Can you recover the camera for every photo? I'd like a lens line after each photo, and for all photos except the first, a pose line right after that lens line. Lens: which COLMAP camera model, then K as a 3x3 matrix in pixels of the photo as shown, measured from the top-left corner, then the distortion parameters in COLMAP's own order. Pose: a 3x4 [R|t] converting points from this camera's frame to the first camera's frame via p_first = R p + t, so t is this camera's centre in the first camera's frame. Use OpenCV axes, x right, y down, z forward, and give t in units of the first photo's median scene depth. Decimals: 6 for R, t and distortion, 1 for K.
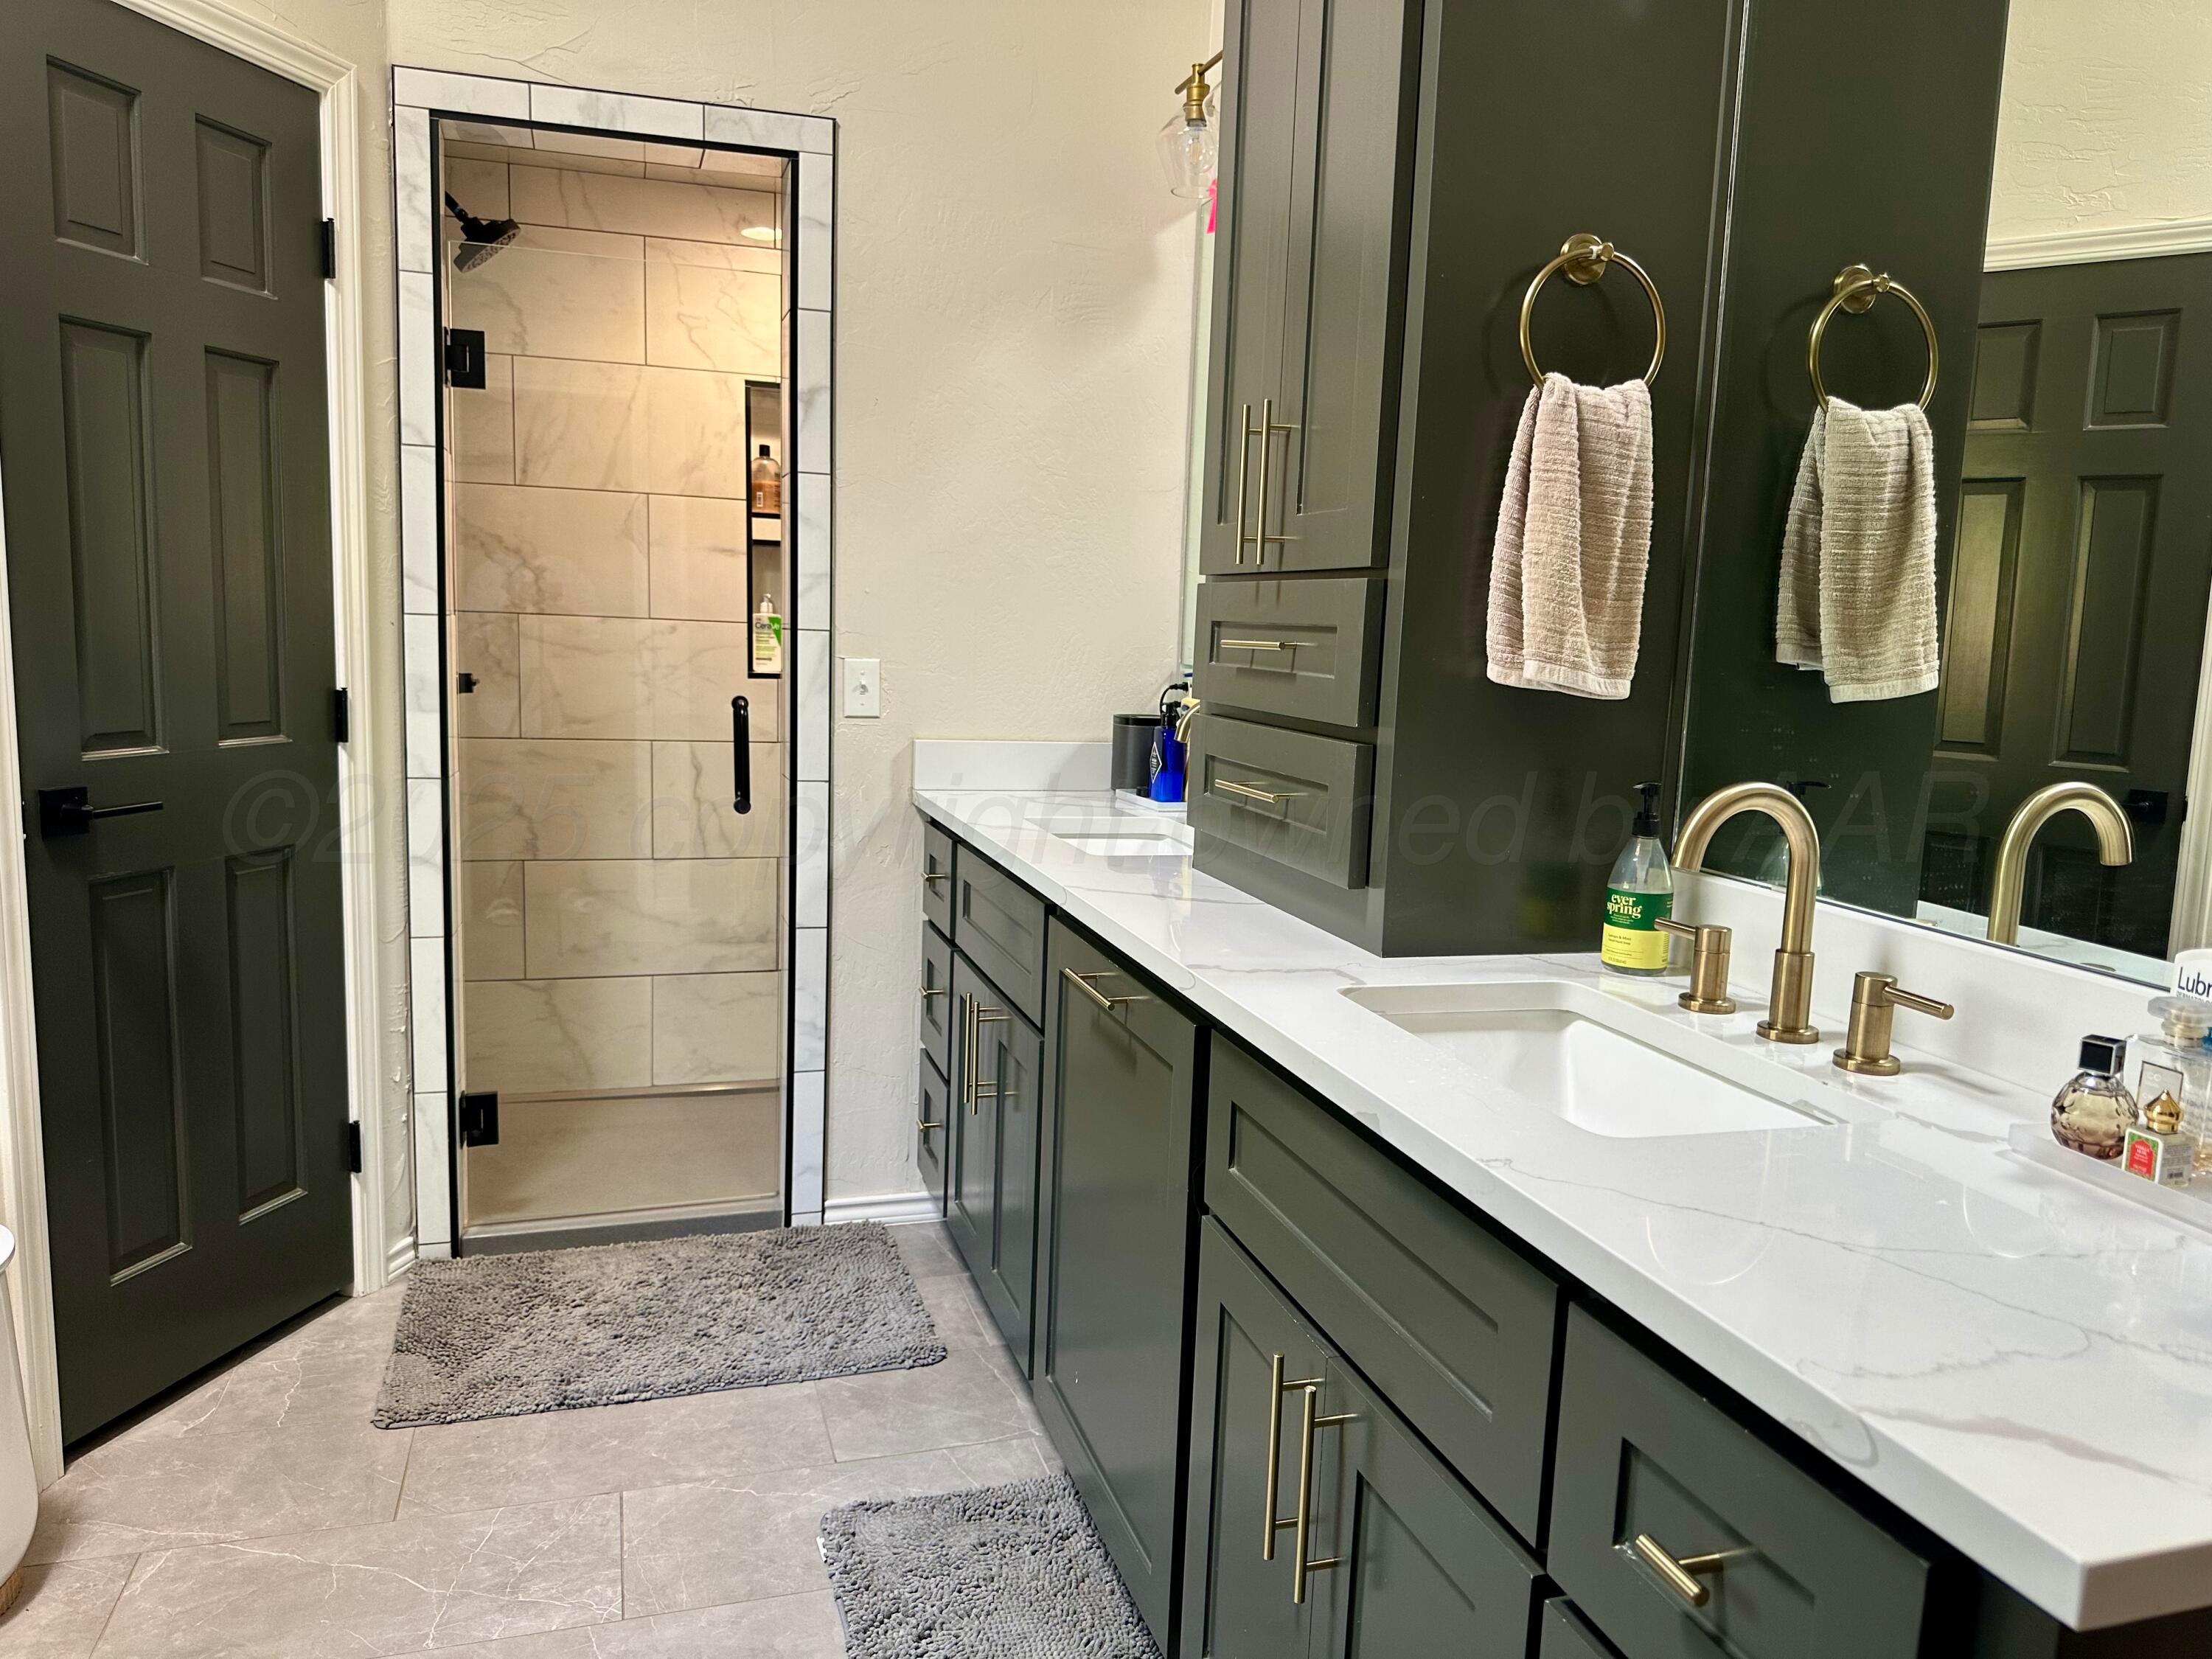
lens RADIAL K [[1575.9, 0, 1105.6], [0, 1575.9, 832.7], [0, 0, 1]] dist [0.001448, -0.002669]
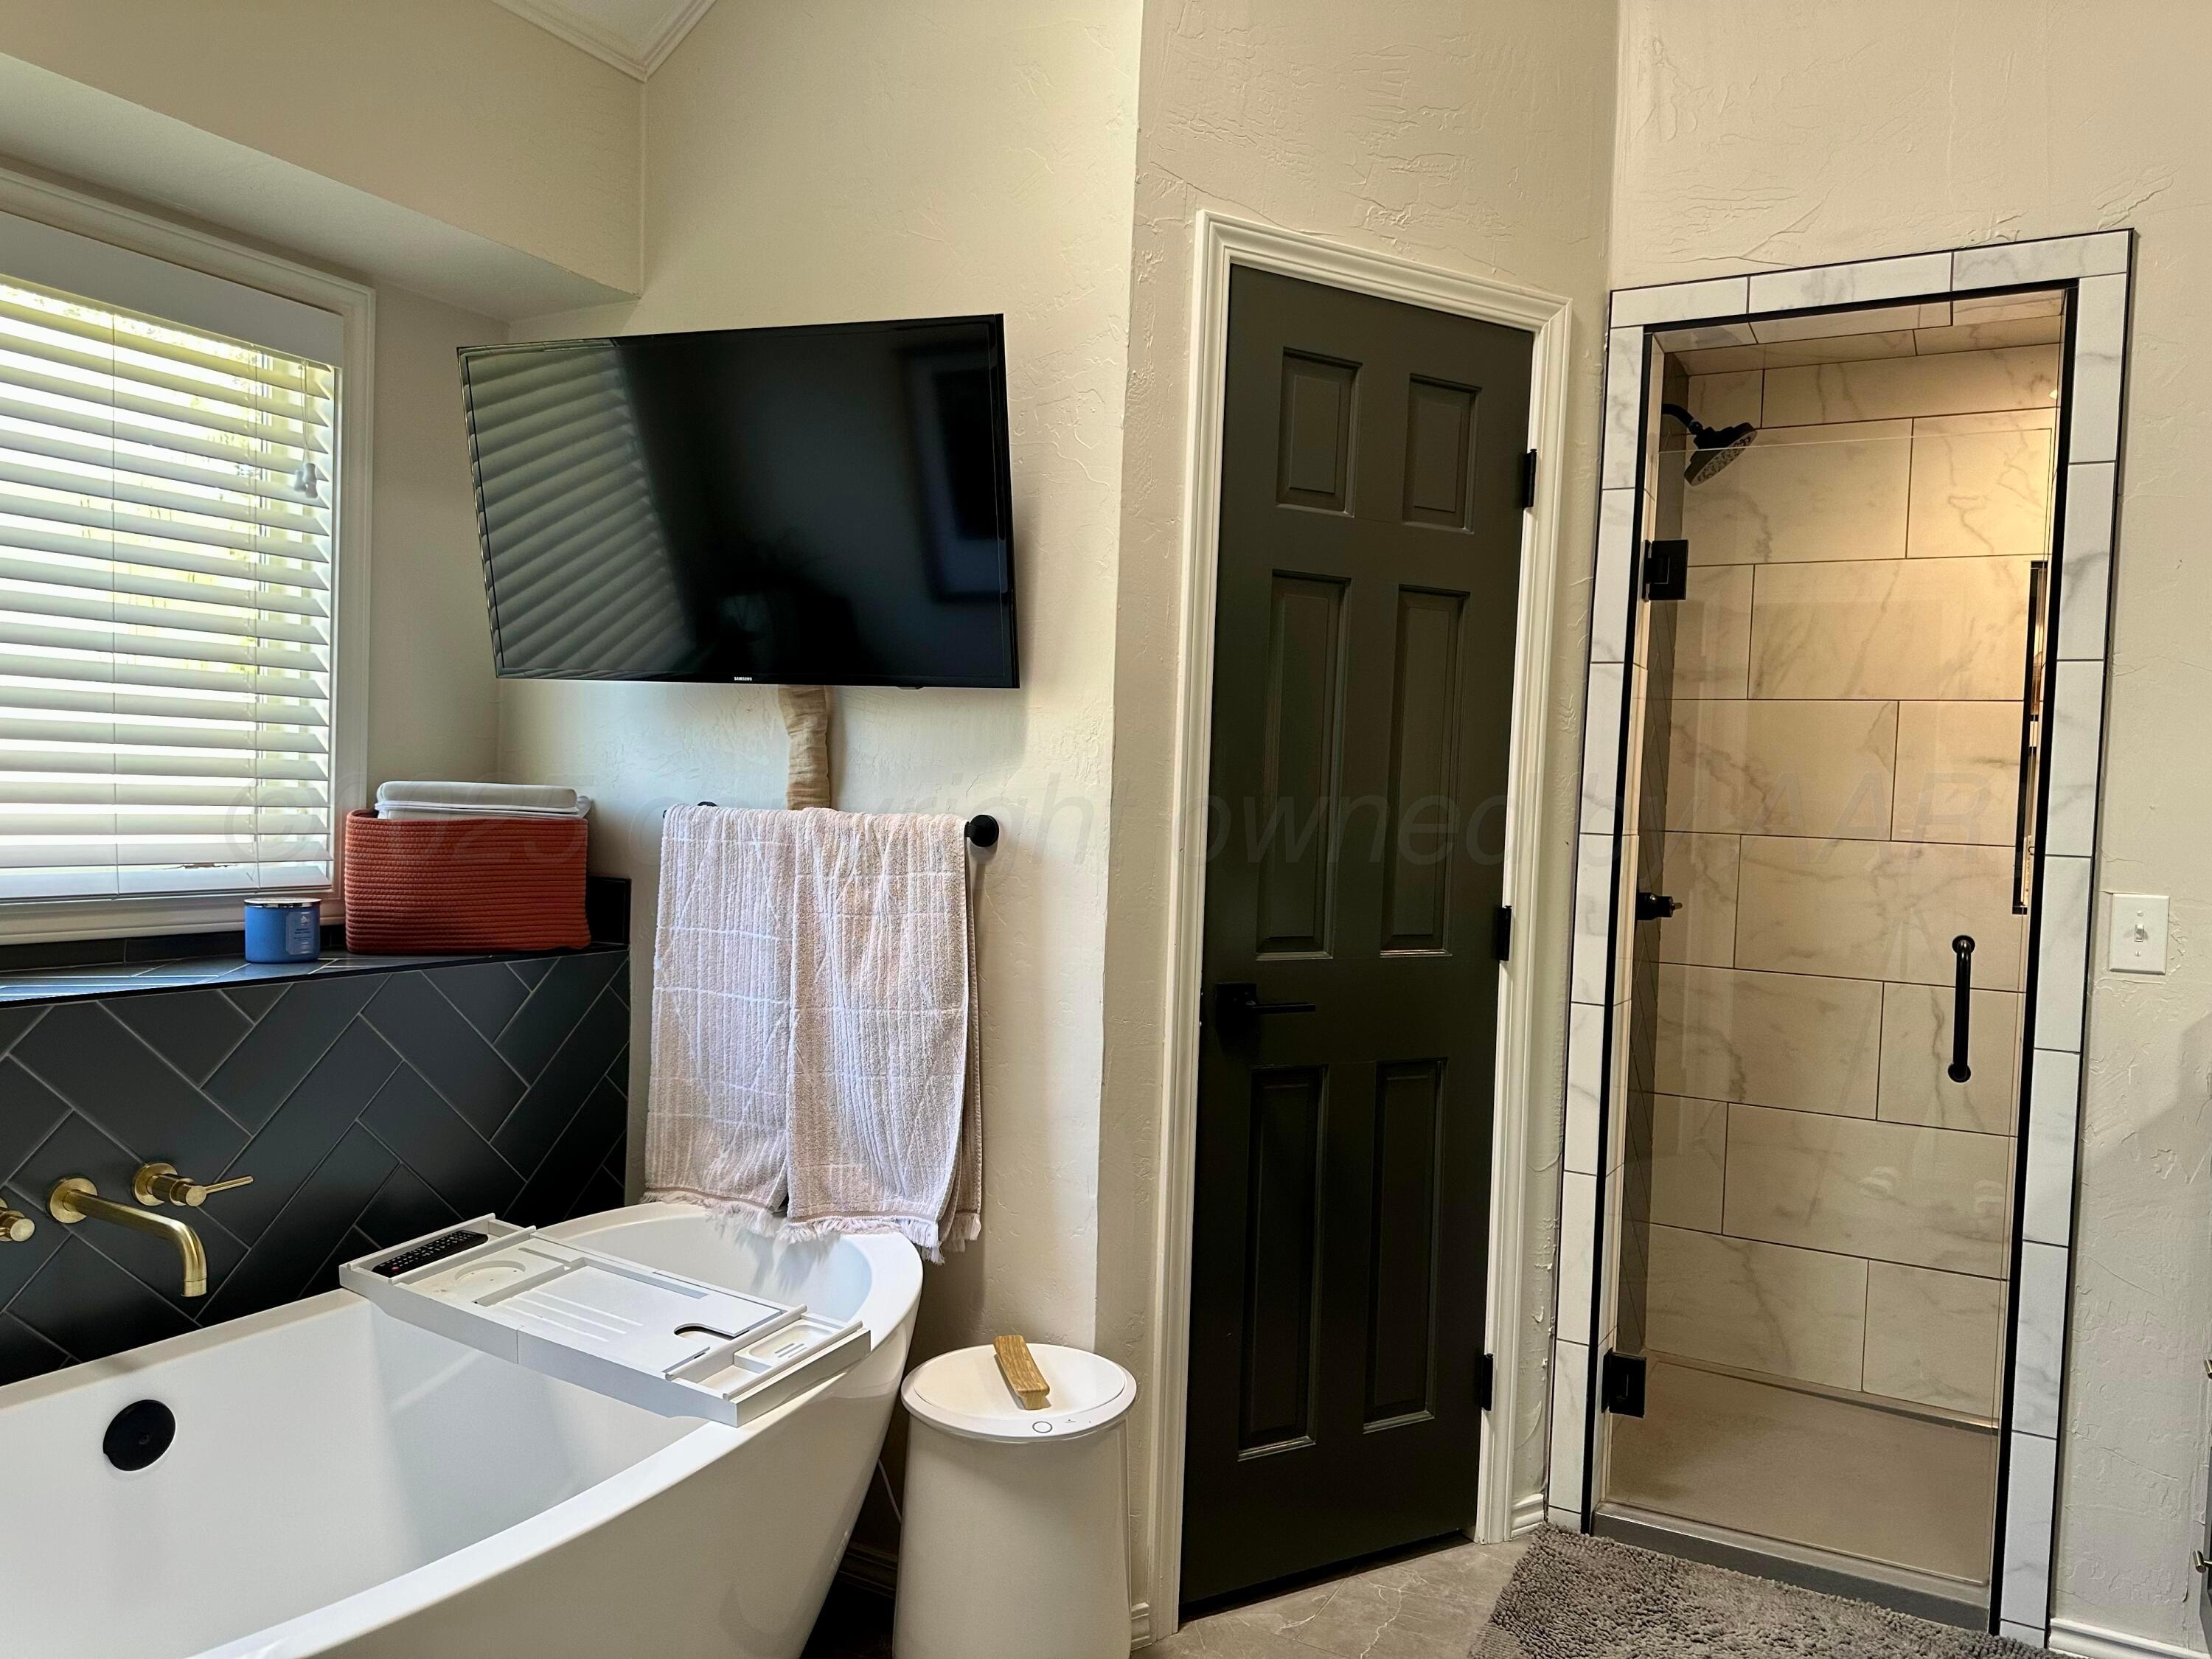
lens RADIAL K [[1575.9, 0, 1105.6], [0, 1575.9, 832.7], [0, 0, 1]] dist [0.001448, -0.002669]
pose [[0.690024, 0.008807, -0.723733, 0.052044], [-0.109660, 0.989655, -0.092509, -0.016223], [0.715431, 0.143198, 0.683851, 0.121864]]
